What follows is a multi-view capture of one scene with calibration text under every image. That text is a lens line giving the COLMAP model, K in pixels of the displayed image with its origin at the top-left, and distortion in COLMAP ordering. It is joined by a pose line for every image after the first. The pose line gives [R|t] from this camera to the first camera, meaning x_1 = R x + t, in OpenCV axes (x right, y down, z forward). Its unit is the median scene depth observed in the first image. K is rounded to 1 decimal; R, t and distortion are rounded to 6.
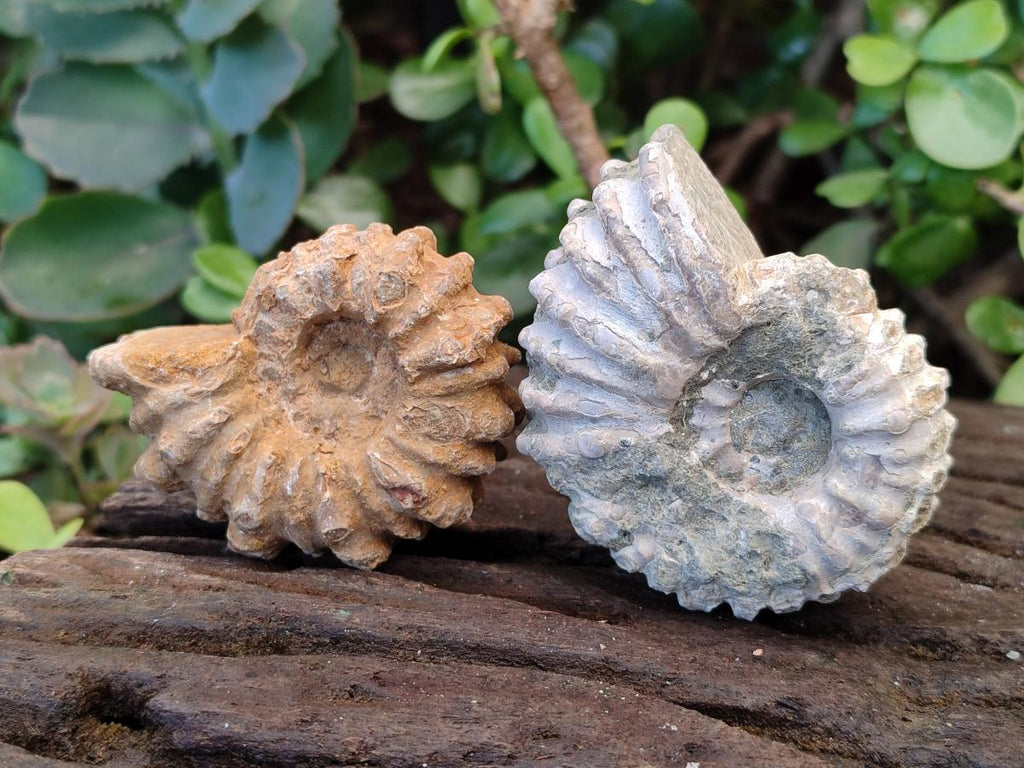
lens RADIAL K [[1530.7, 0, 512.0], [0, 1530.7, 384.0], [0, 0, 1]] dist [0.452530, -3.927262]
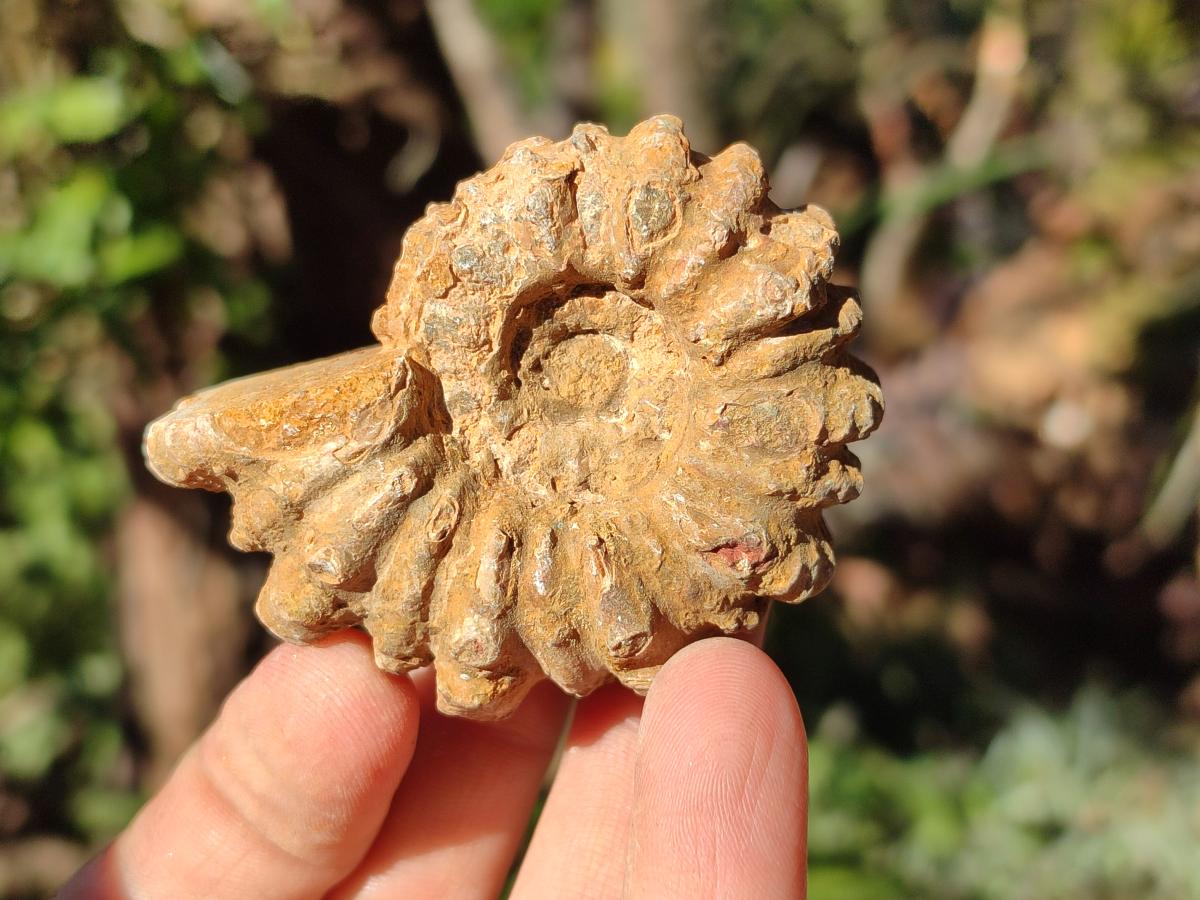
lens RADIAL K [[1793.7, 0, 600.0], [0, 1793.7, 450.0], [0, 0, 1]] dist [0.452530, -3.927262]
pose [[0.977324, -0.190287, 0.092886, -0.175995], [0.193324, 0.980822, -0.024784, 0.039191], [-0.086388, 0.042180, 0.995368, 0.315374]]
